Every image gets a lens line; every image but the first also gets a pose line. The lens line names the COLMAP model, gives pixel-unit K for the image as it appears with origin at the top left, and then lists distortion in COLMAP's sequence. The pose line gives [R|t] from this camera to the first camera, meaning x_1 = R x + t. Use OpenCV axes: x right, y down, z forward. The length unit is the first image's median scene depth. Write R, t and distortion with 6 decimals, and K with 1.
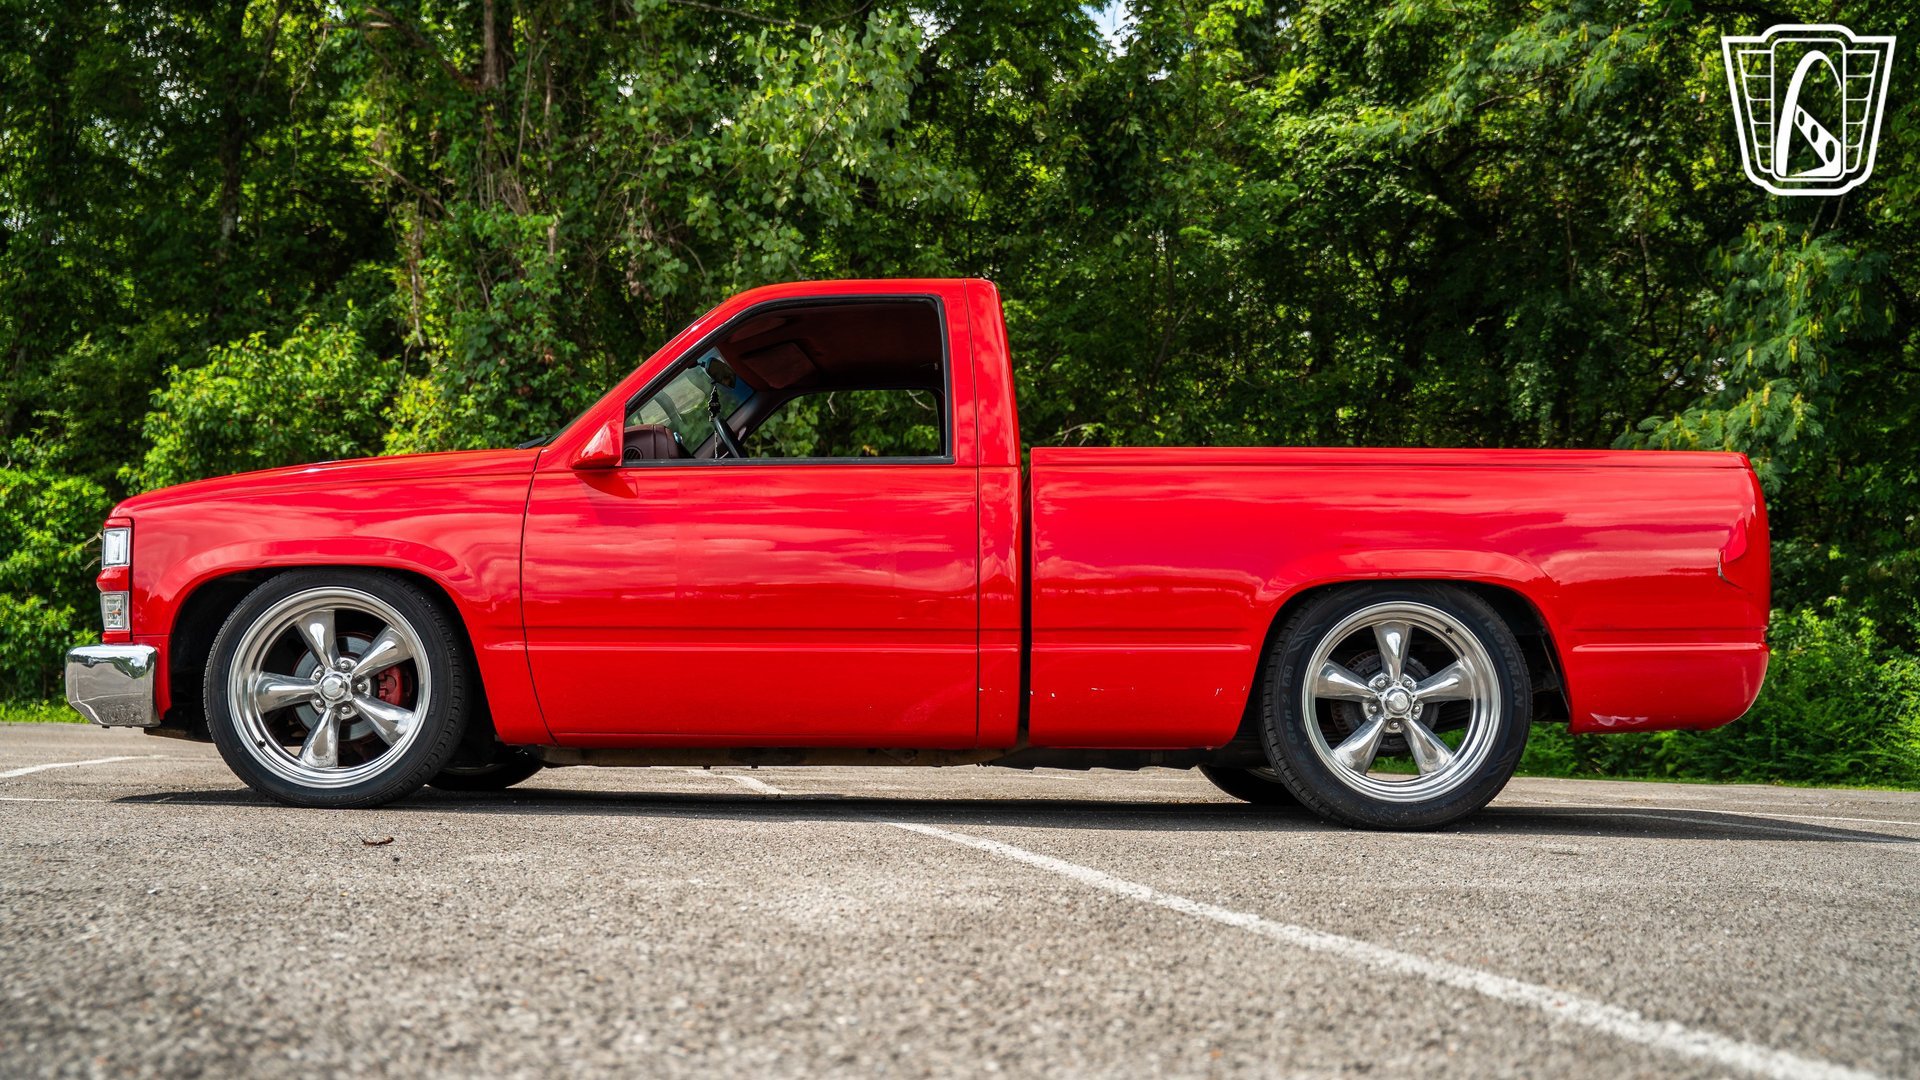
lens RADIAL K [[1873.3, 0, 965.1], [0, 1873.3, 537.7], [0, 0, 1]] dist [-0.070832, 0.202932]
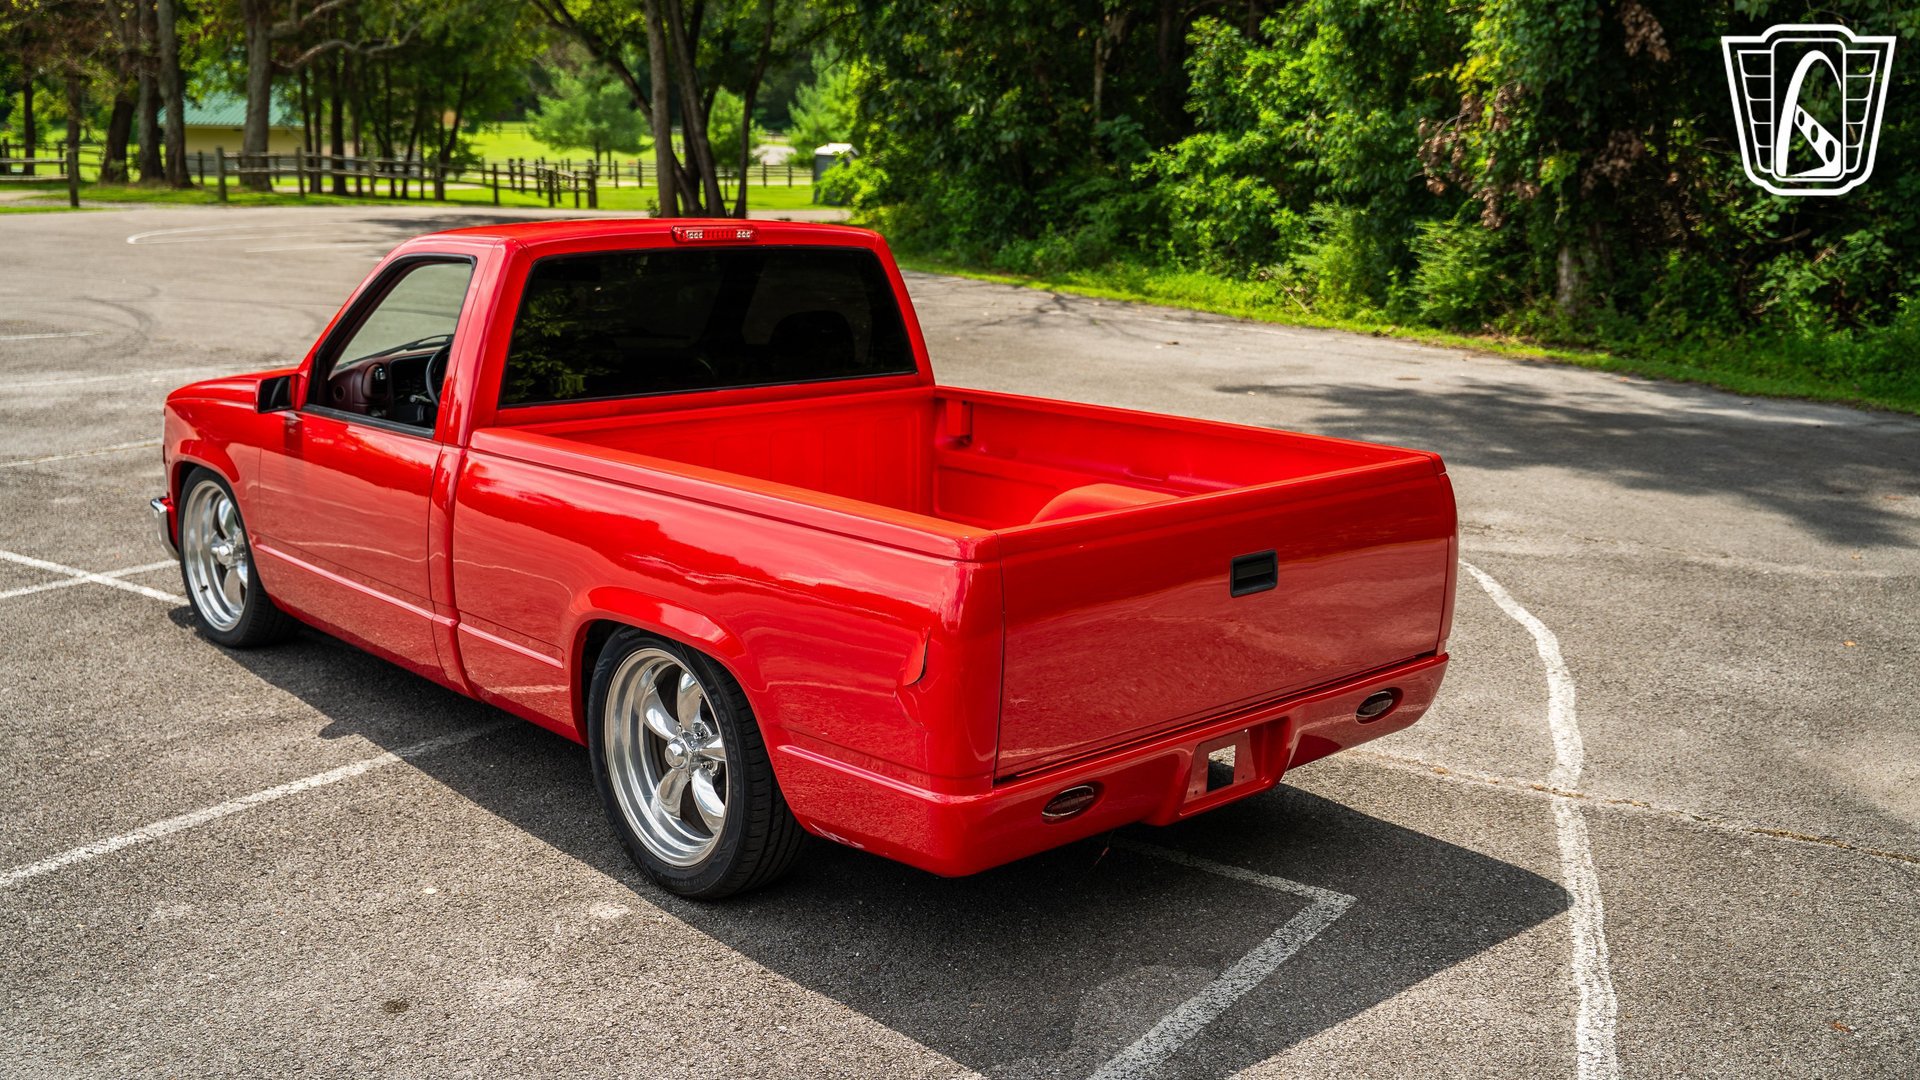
lens RADIAL K [[1877.6, 0, 962.1], [0, 1877.6, 531.0], [0, 0, 1]] dist [-0.081883, 0.218531]
pose [[0.664299, 0.149586, -0.732347, 0.268966], [0.061631, 0.965473, 0.253108, -0.065835], [0.744922, -0.213275, 0.632143, 0.152724]]
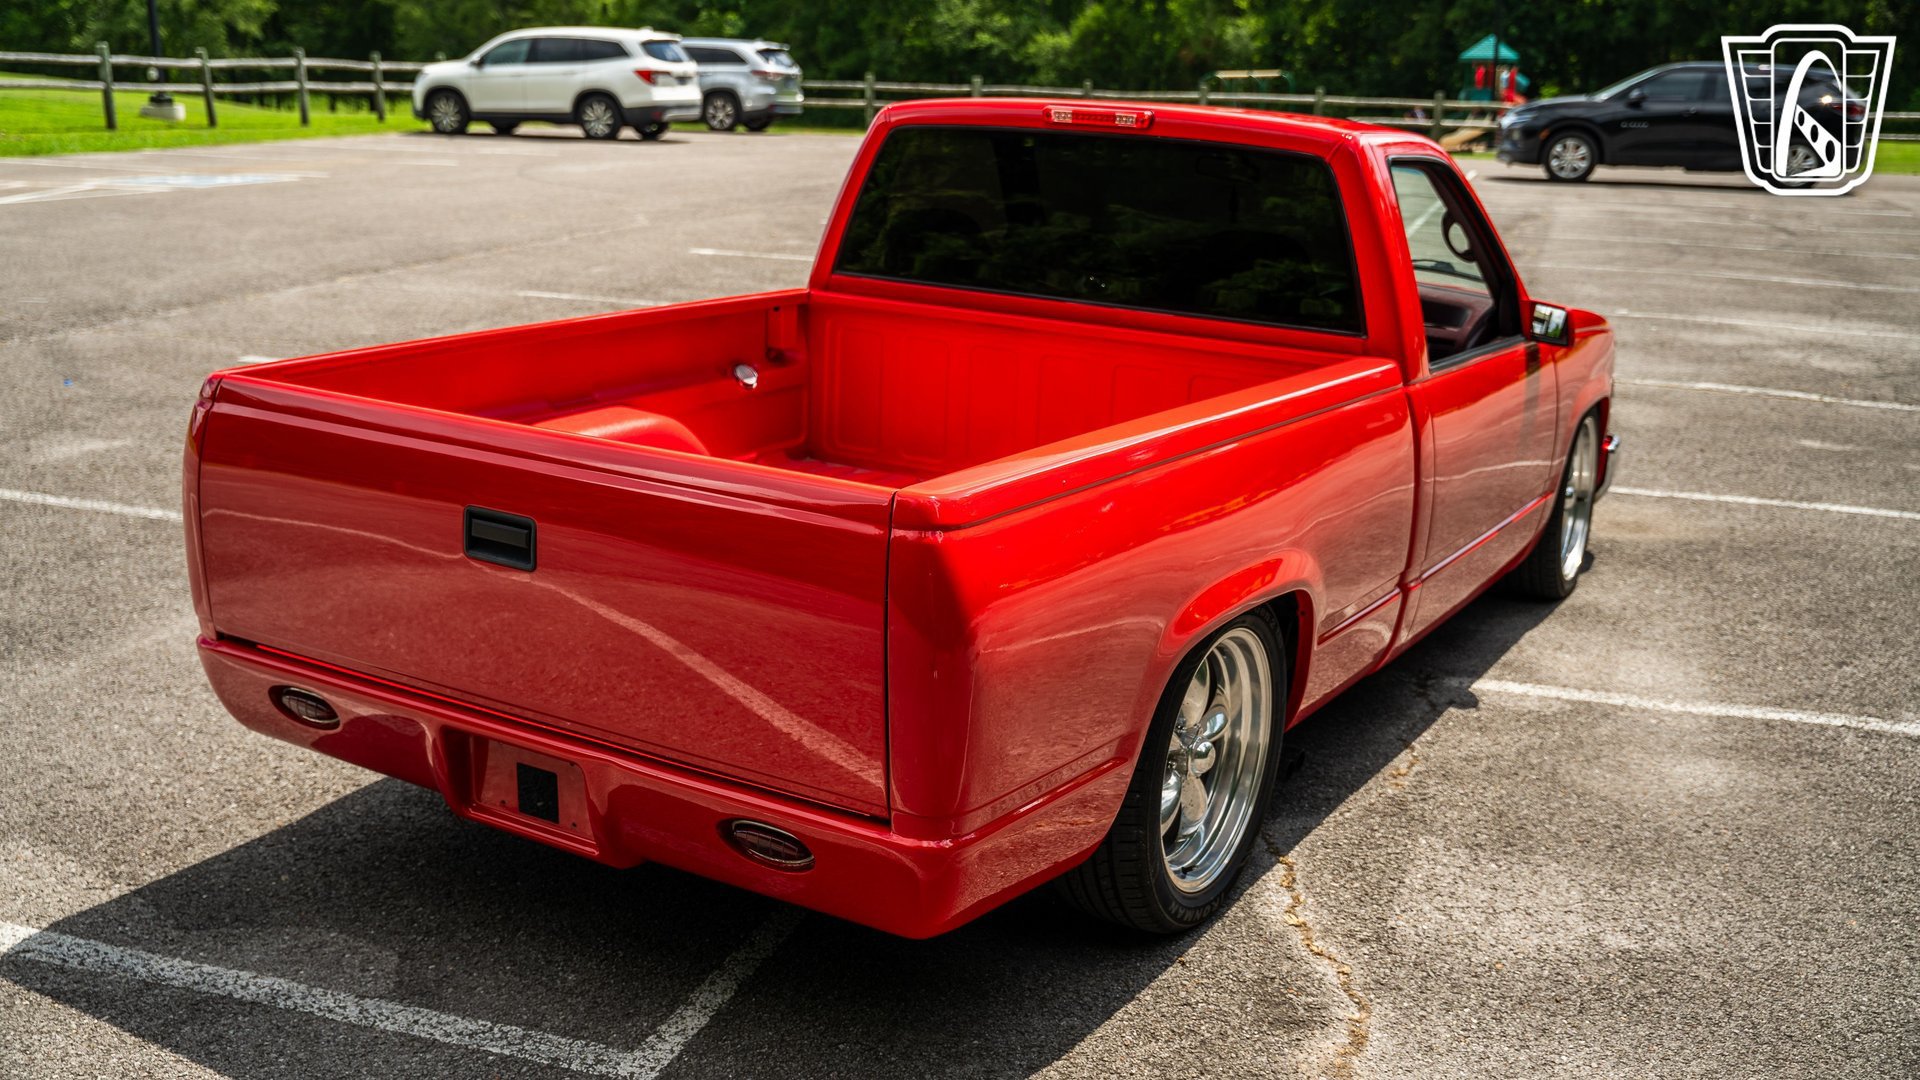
lens RADIAL K [[1889.1, 0, 962.8], [0, 1889.1, 549.3], [0, 0, 1]] dist [-0.077468, 0.225111]
pose [[-0.531004, 0.189621, -0.825881, 0.244000], [0.040552, 0.979210, 0.198752, -0.030876], [0.846399, 0.072048, -0.527654, 0.458431]]
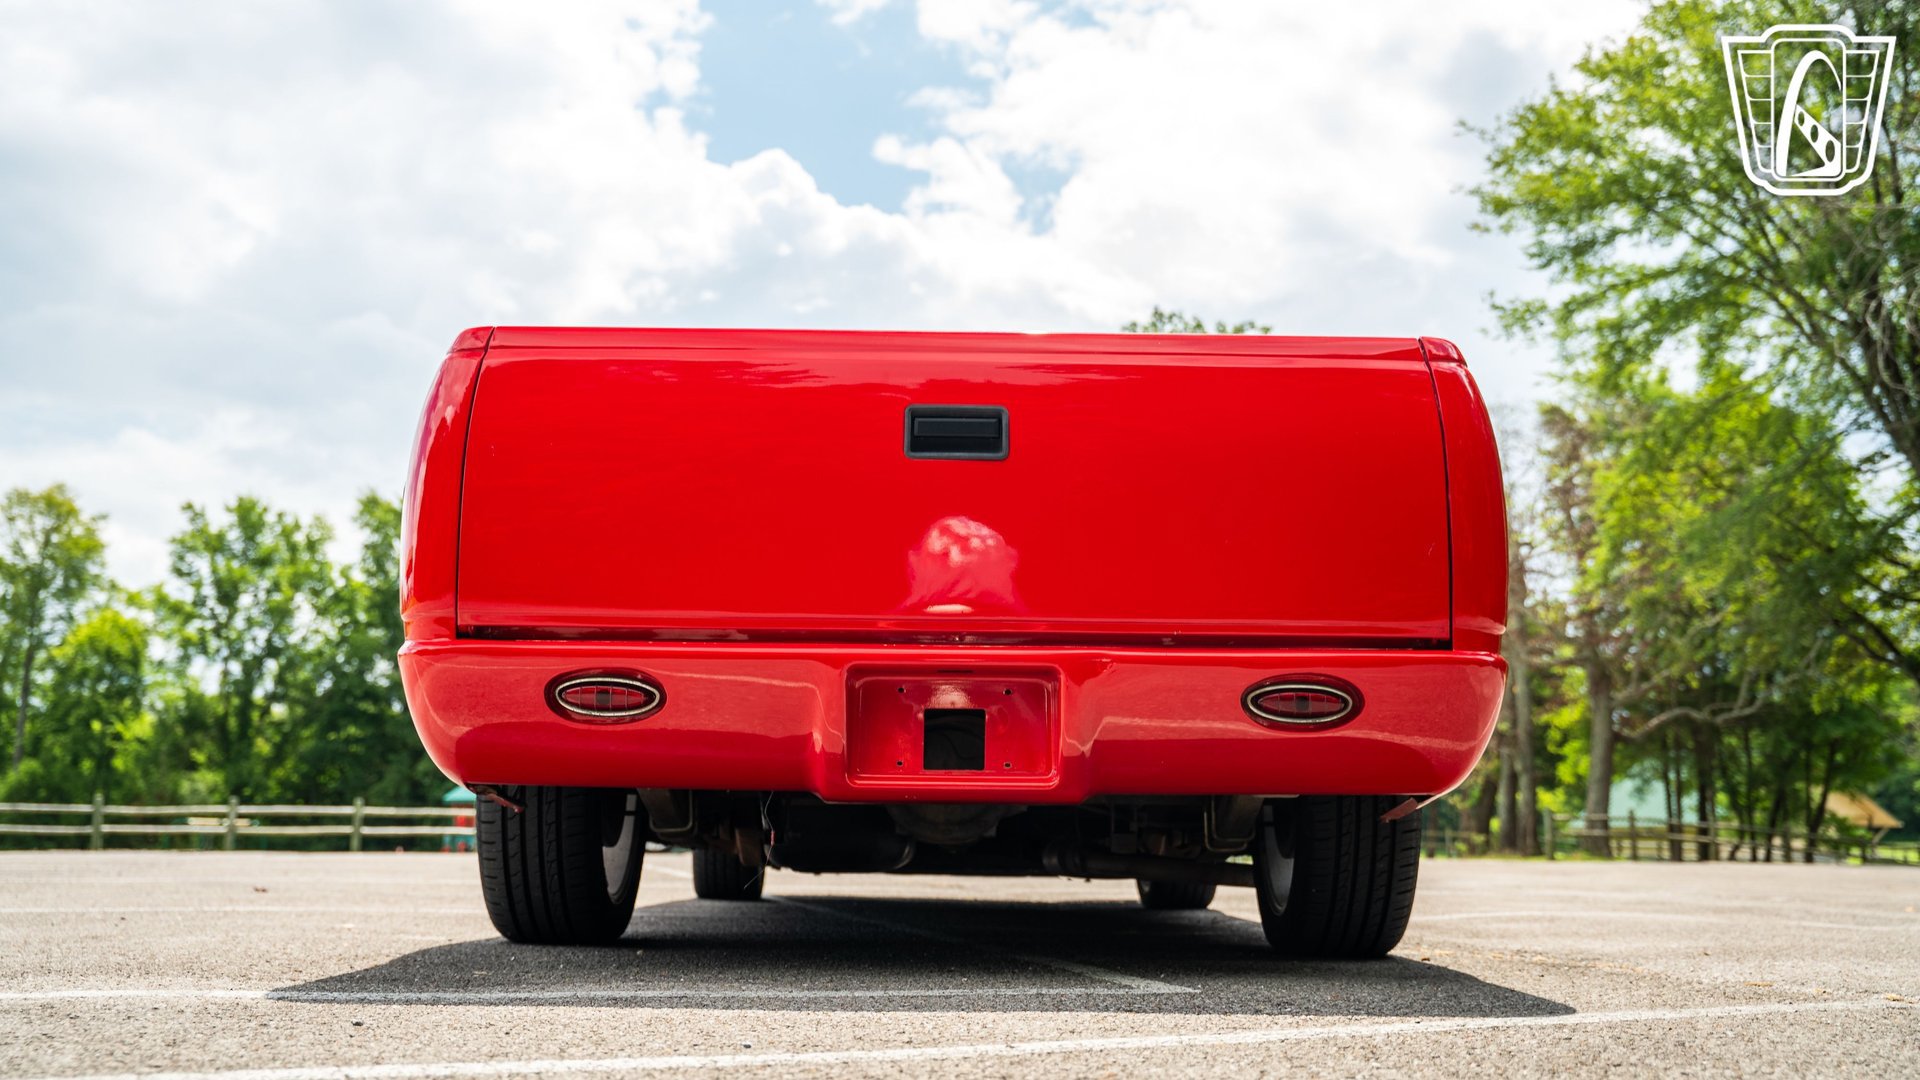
lens RADIAL K [[1889.1, 0, 962.8], [0, 1889.1, 549.3], [0, 0, 1]] dist [-0.077468, 0.225111]
pose [[-0.009229, -0.172732, -0.984926, 0.284042], [0.081625, 0.981550, -0.172905, 0.040161], [0.996620, -0.081991, 0.005040, 0.326910]]
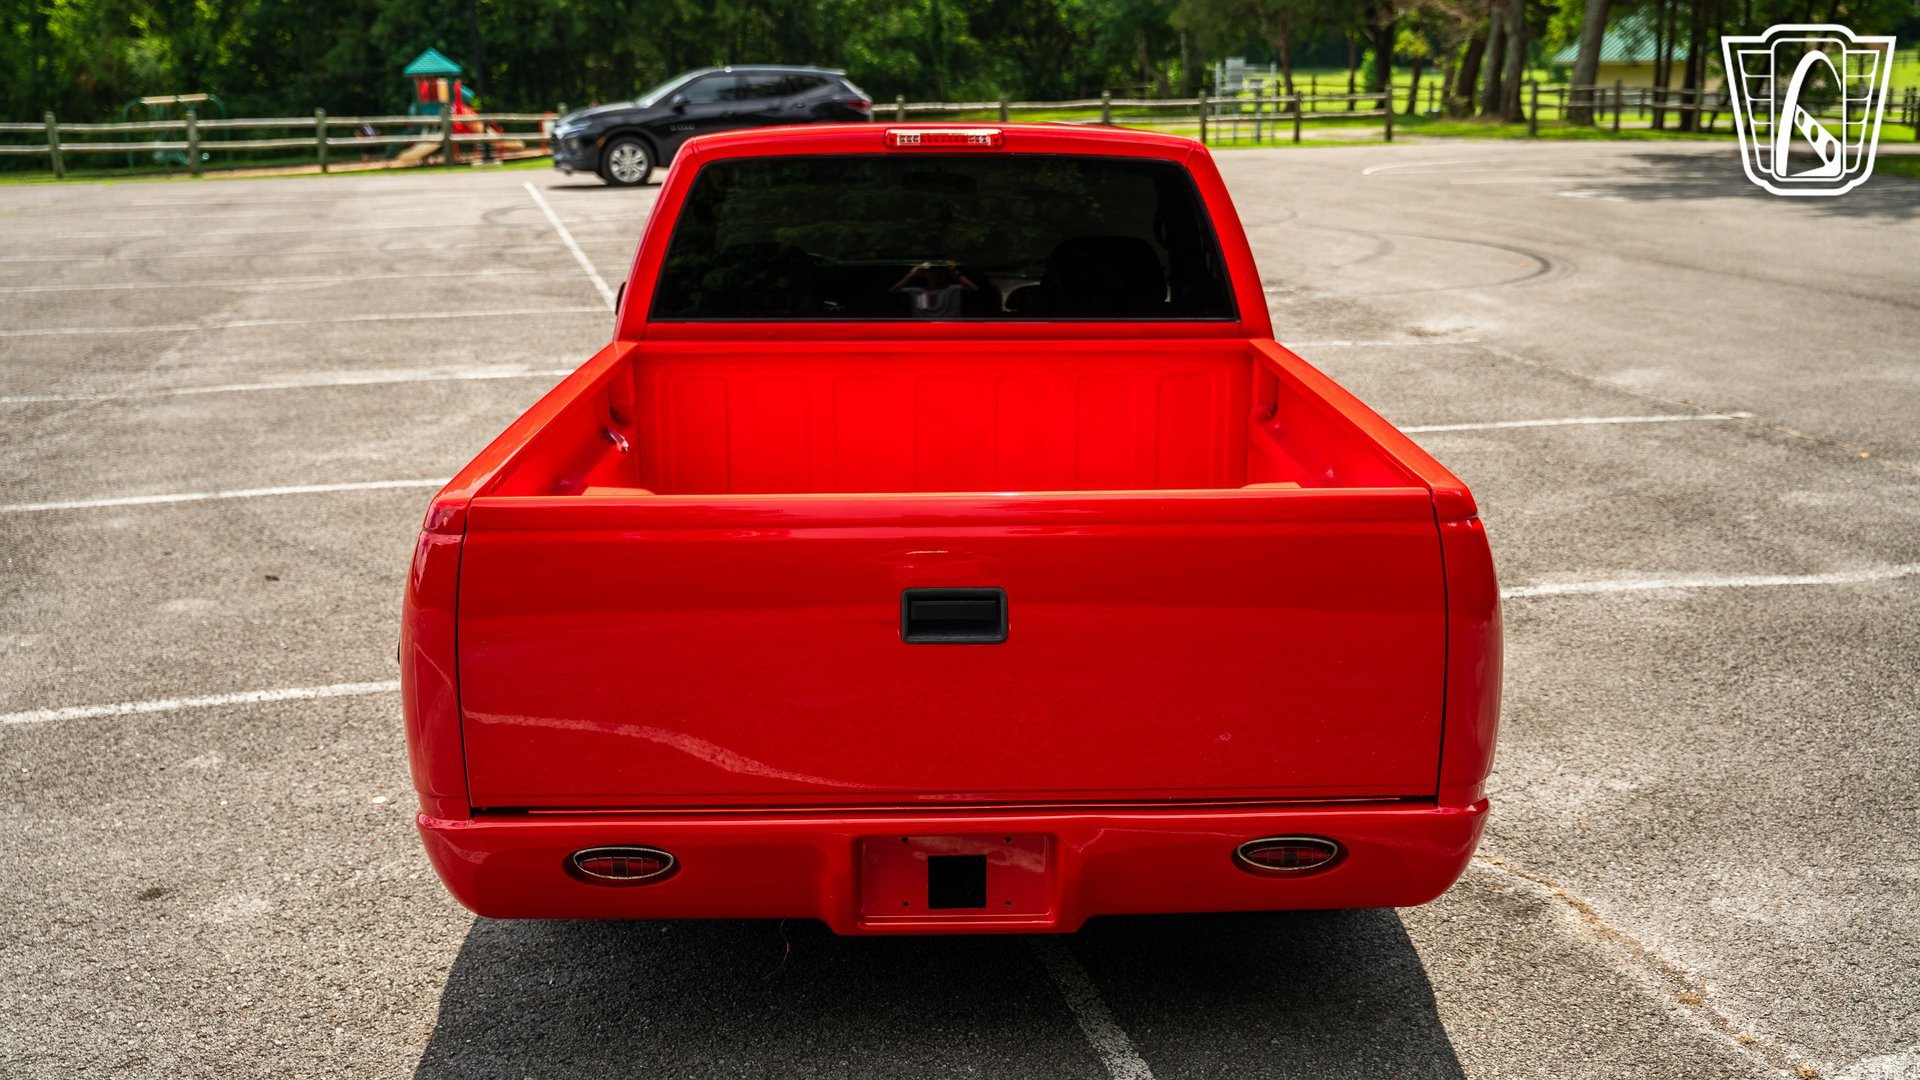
lens RADIAL K [[1889.1, 0, 962.8], [0, 1889.1, 549.3], [0, 0, 1]] dist [-0.077468, 0.225111]
pose [[0.003914, 0.232058, -0.972694, 0.279946], [0.099823, 0.967752, 0.231281, -0.042086], [0.994998, -0.098002, -0.019377, 0.332548]]
